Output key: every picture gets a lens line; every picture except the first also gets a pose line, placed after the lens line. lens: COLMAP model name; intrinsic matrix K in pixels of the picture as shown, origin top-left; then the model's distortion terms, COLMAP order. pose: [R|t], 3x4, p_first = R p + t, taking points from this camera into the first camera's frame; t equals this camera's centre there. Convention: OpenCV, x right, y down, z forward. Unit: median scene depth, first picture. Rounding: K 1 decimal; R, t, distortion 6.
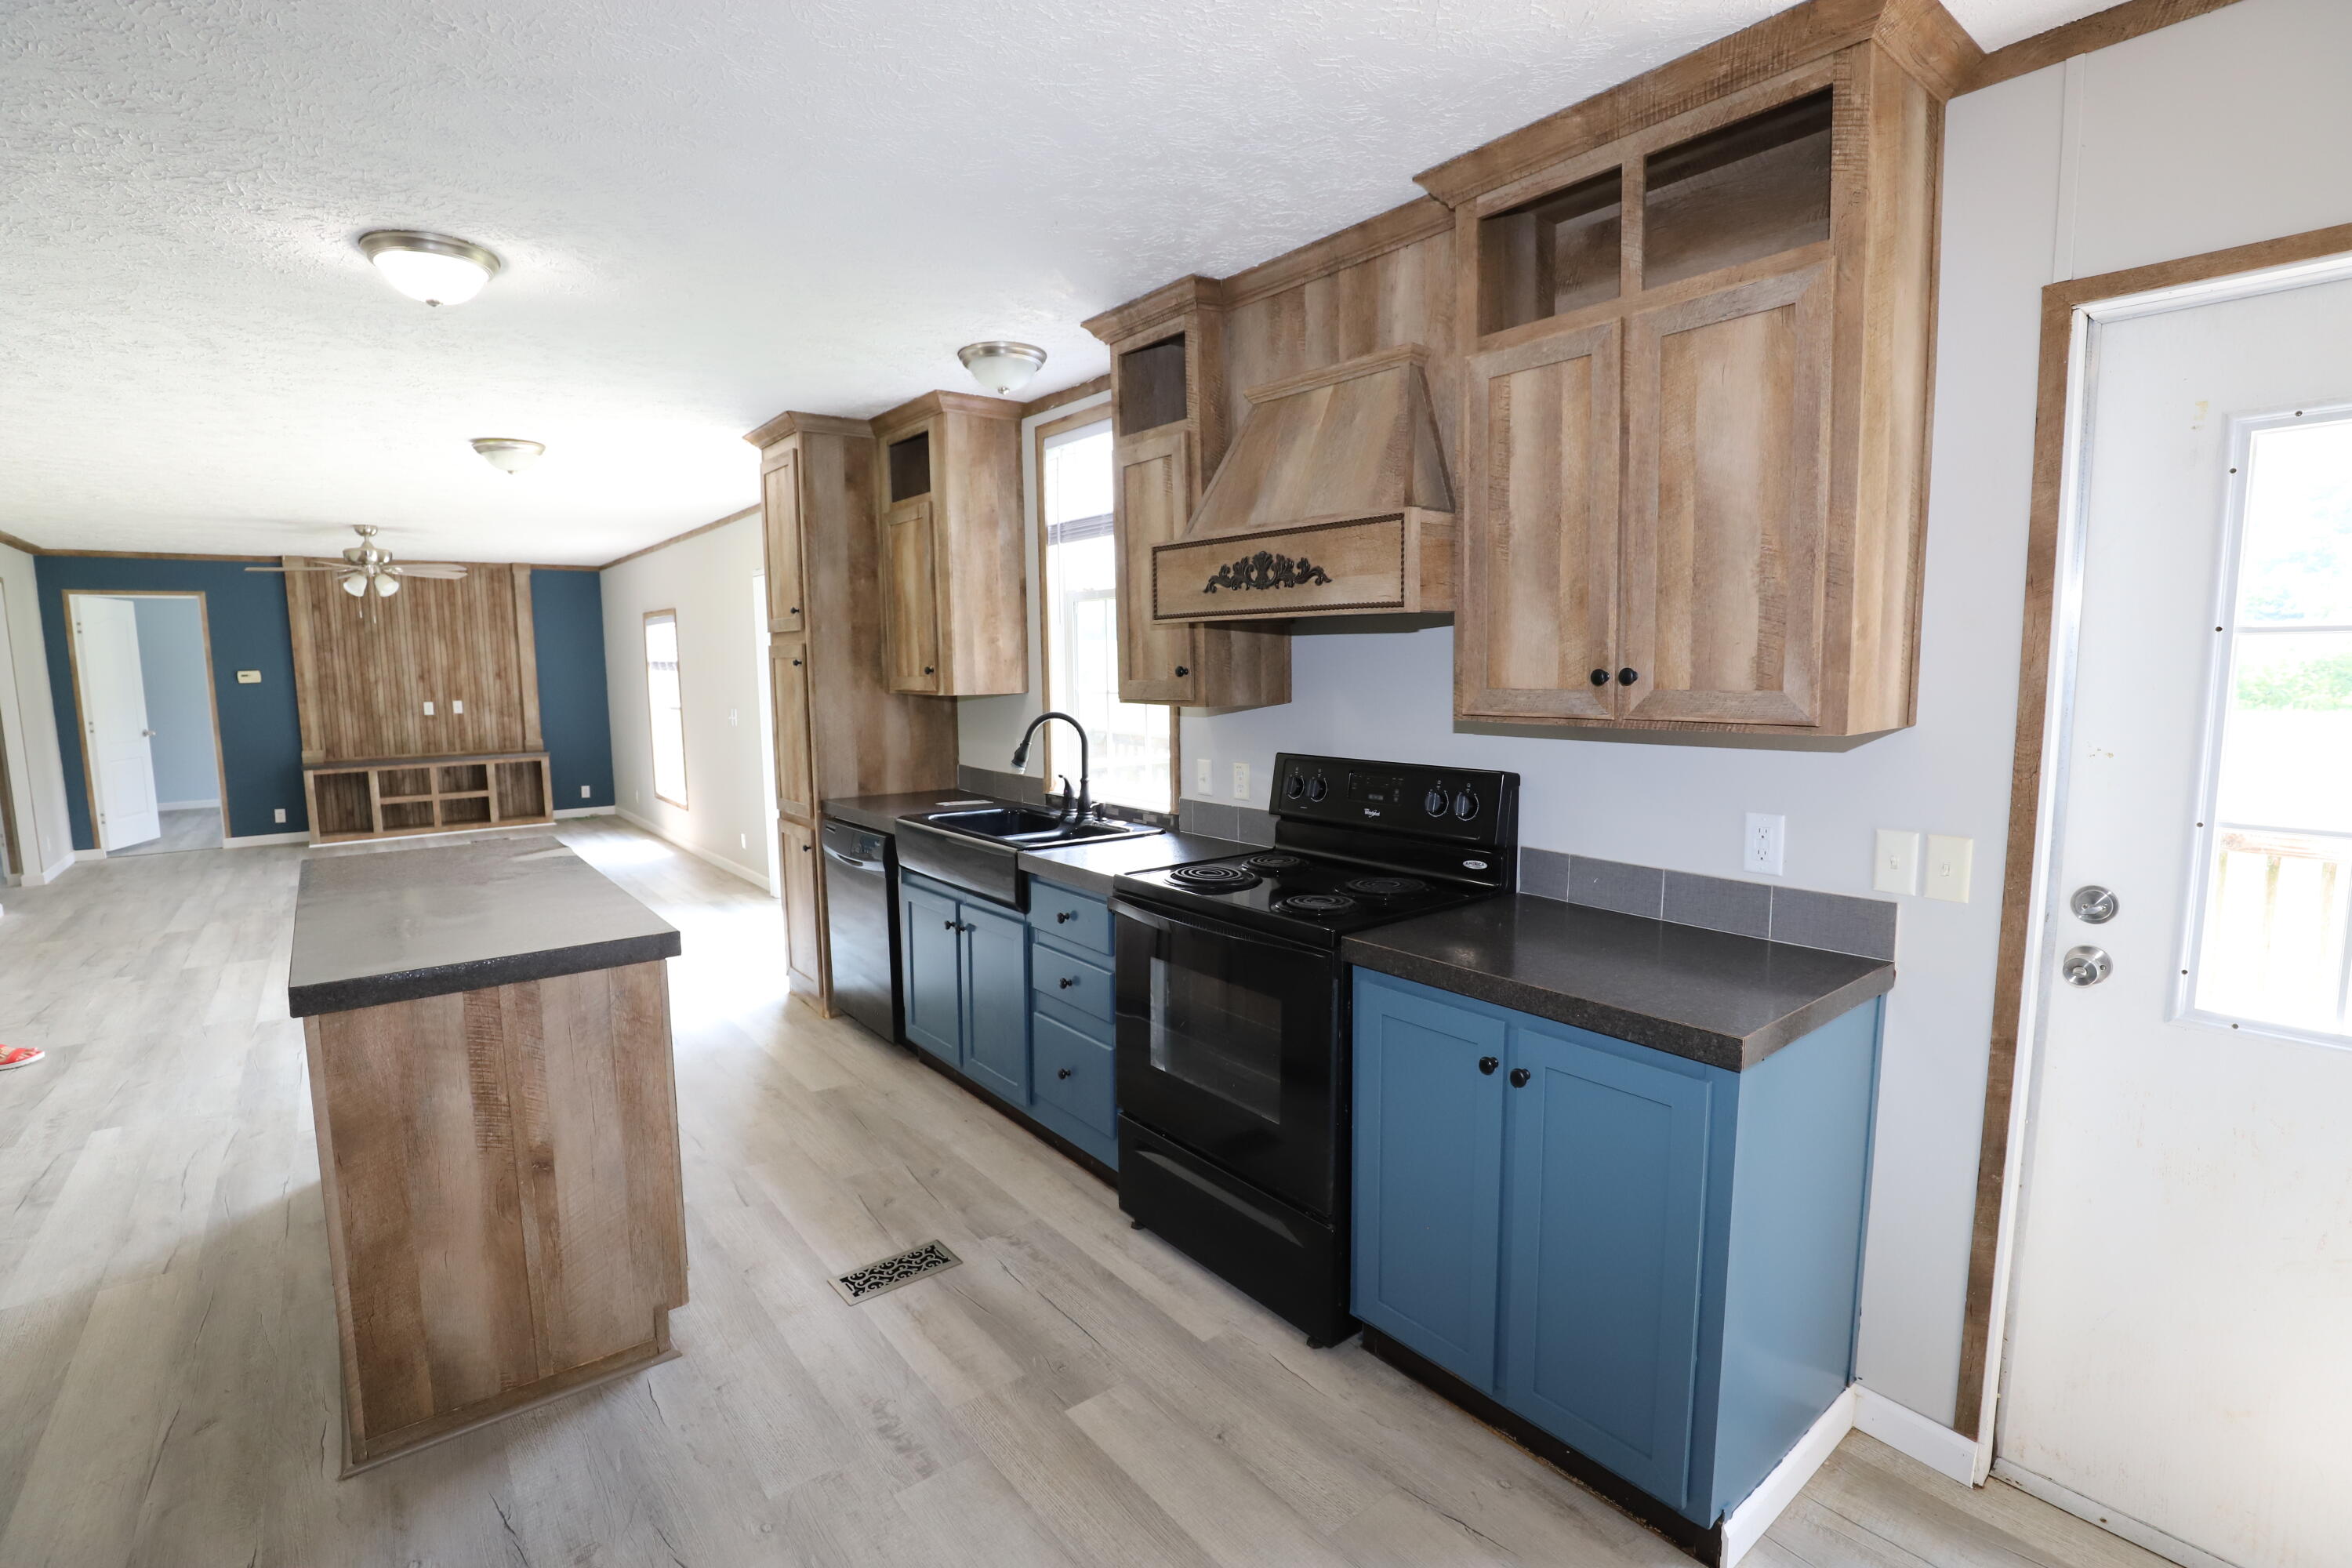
lens RADIAL K [[1072.2, 0, 1186.4], [0, 1072.2, 789.0], [0, 0, 1]] dist [-0.026402, 0.000985]
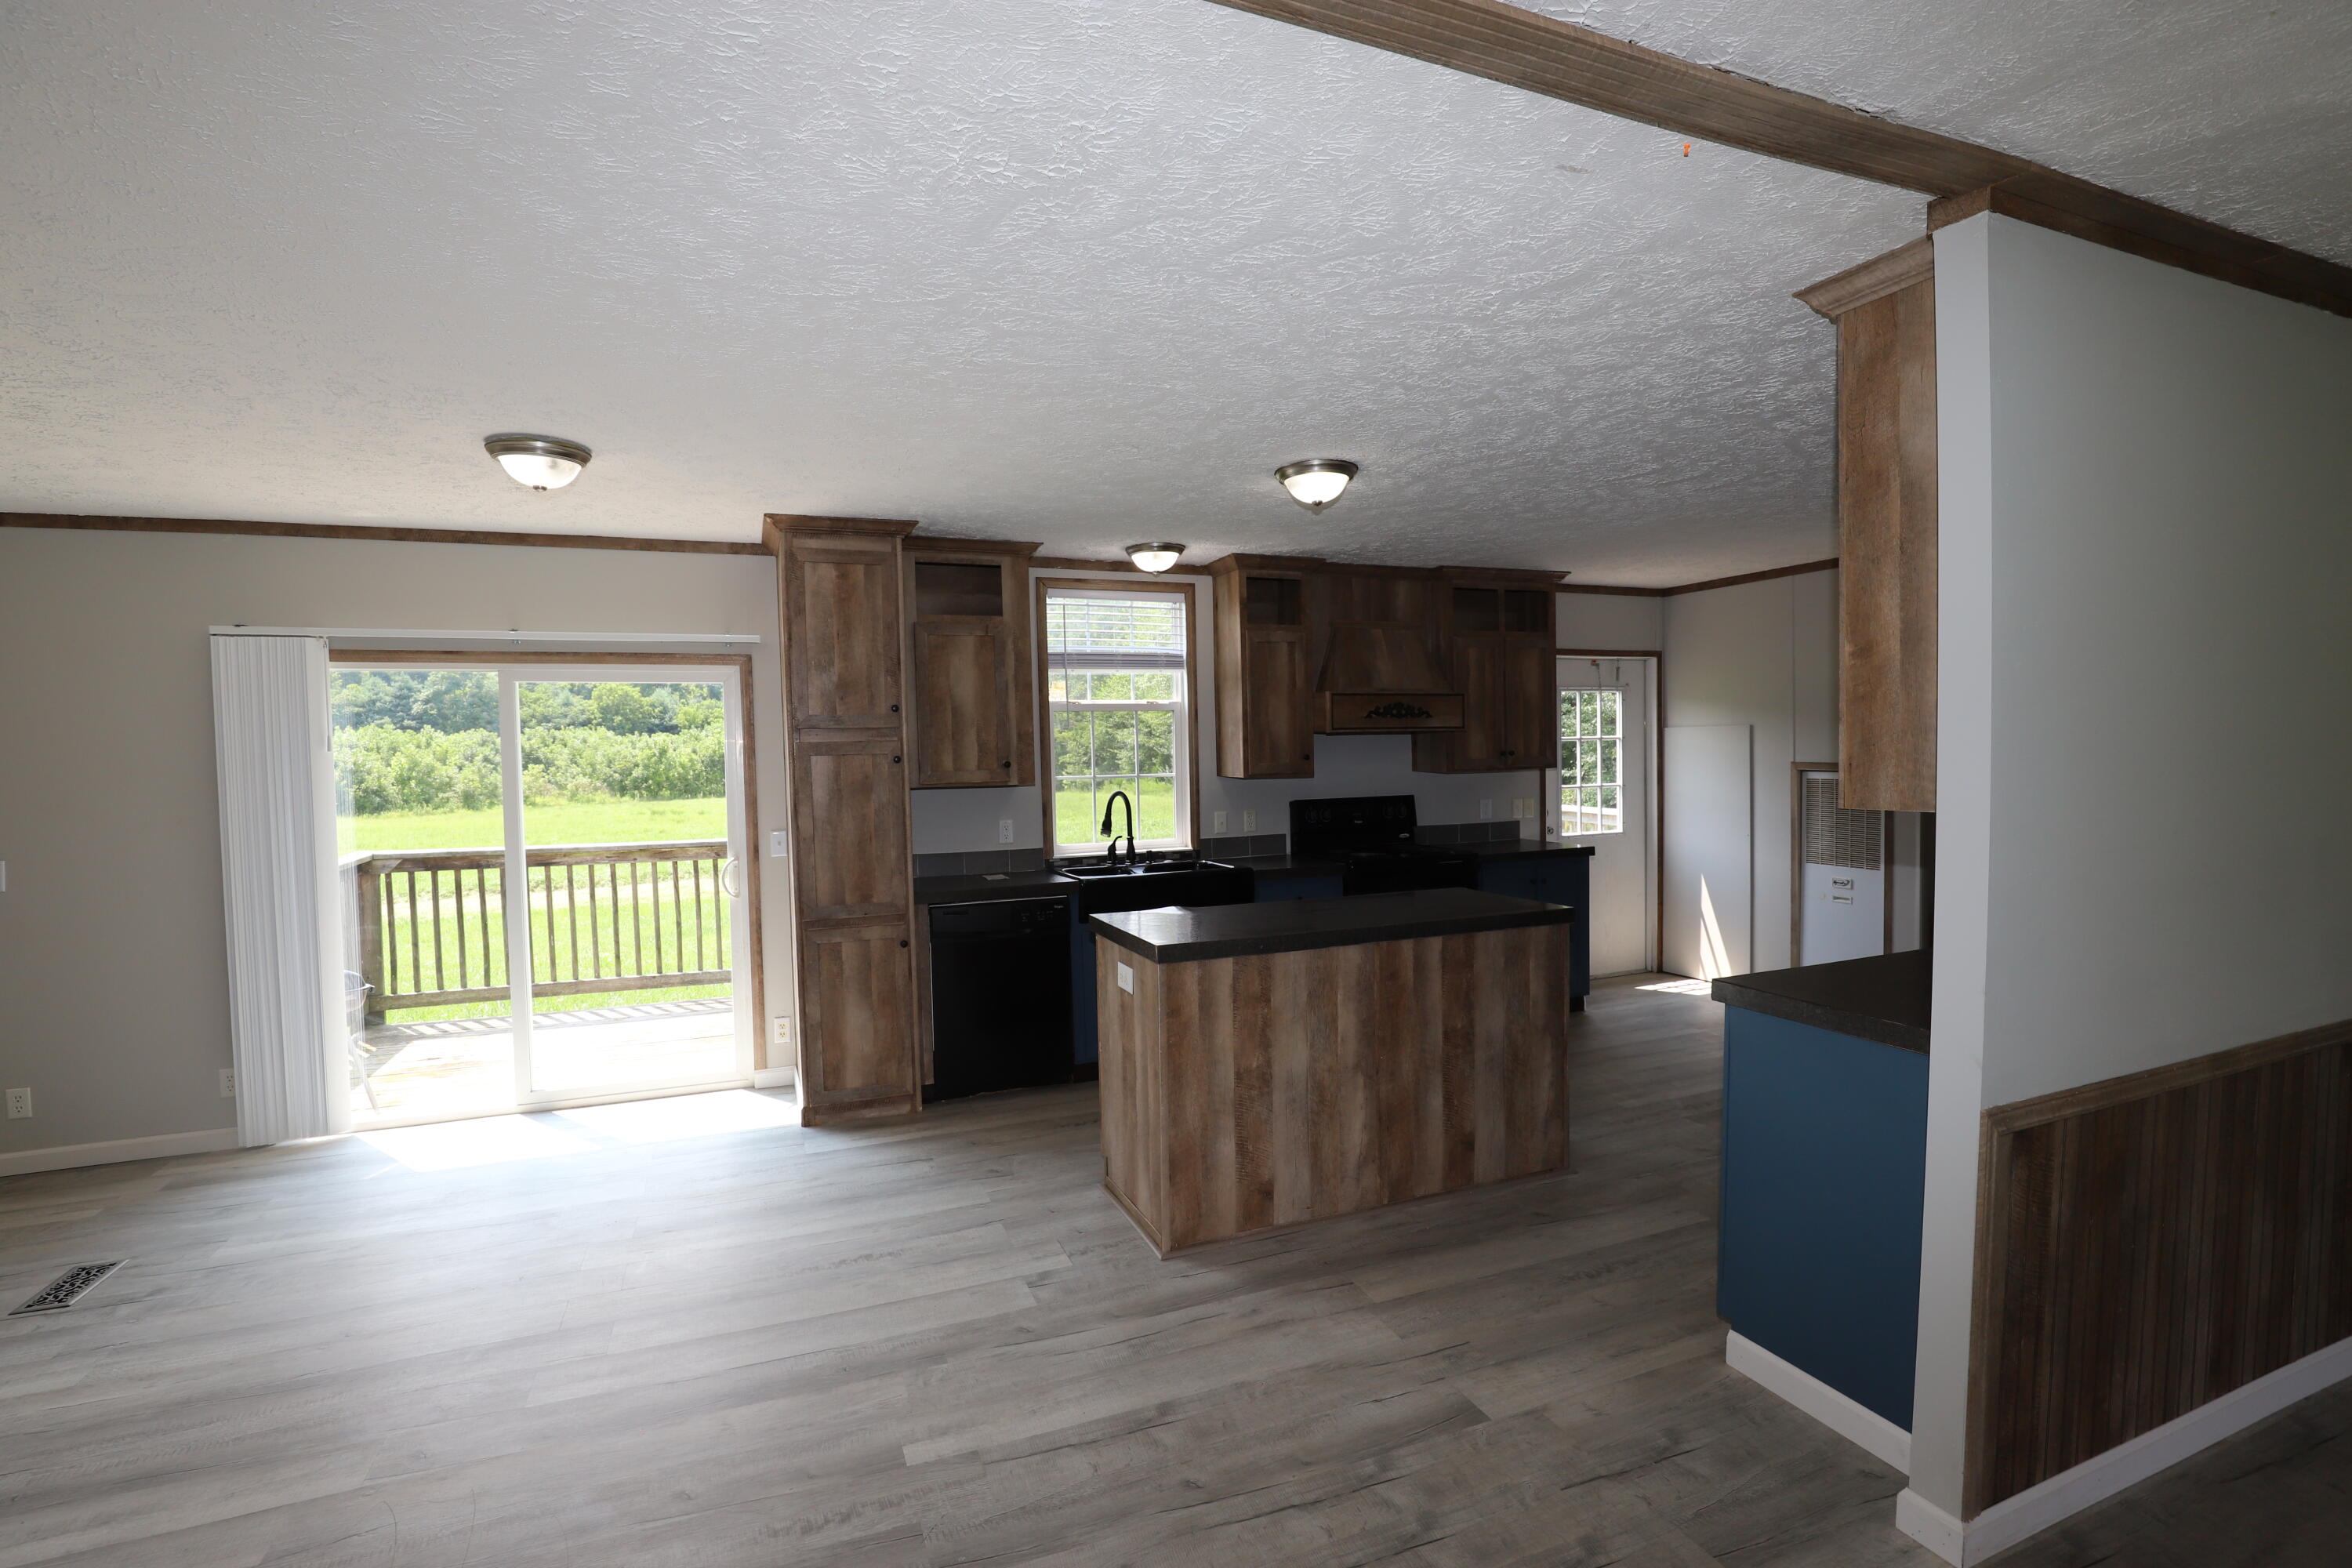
lens RADIAL K [[1072.2, 0, 1186.4], [0, 1072.2, 789.0], [0, 0, 1]] dist [-0.026402, 0.000985]
pose [[0.288492, -0.036088, 0.956802, -1.856293], [0.130975, 0.991383, -0.002099, -0.079349], [-0.948482, 0.125922, 0.290733, 0.666752]]
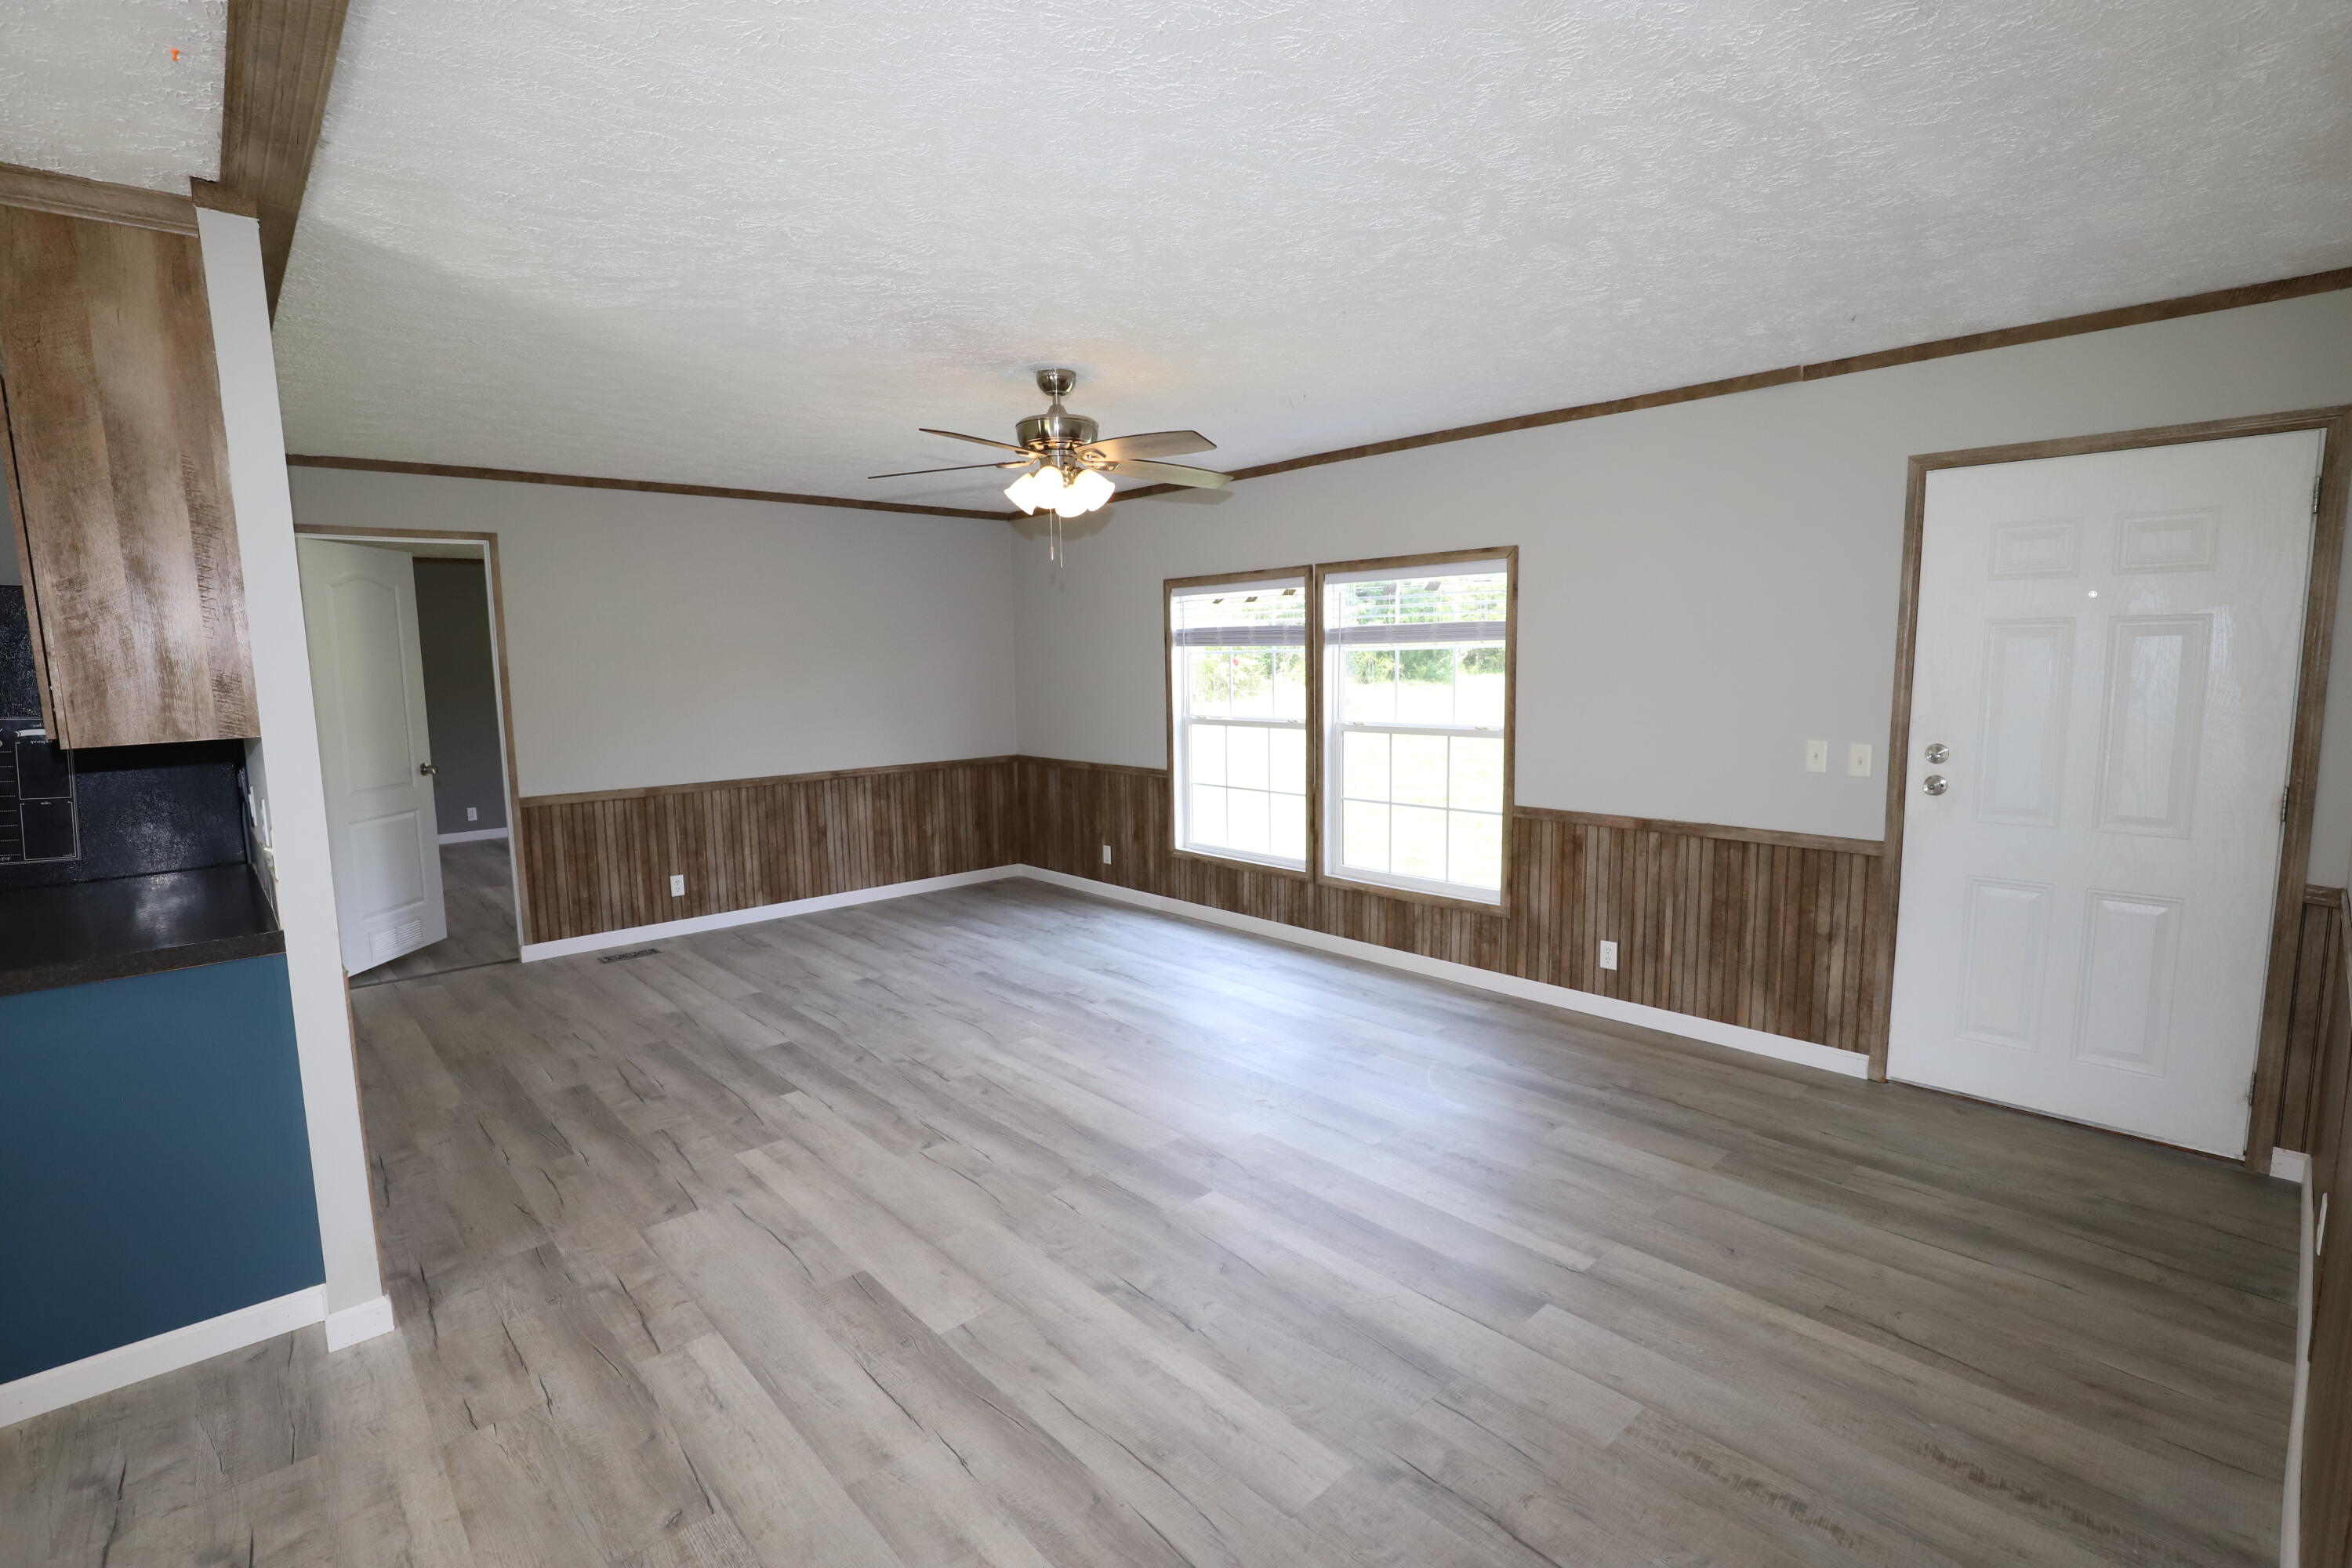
lens RADIAL K [[1072.2, 0, 1186.4], [0, 1072.2, 789.0], [0, 0, 1]] dist [-0.026402, 0.000985]
pose [[-0.997107, 0.038395, -0.065601, -1.694243], [0.021253, 0.969451, 0.244362, -0.137831], [0.072979, 0.242261, -0.967462, 1.207532]]
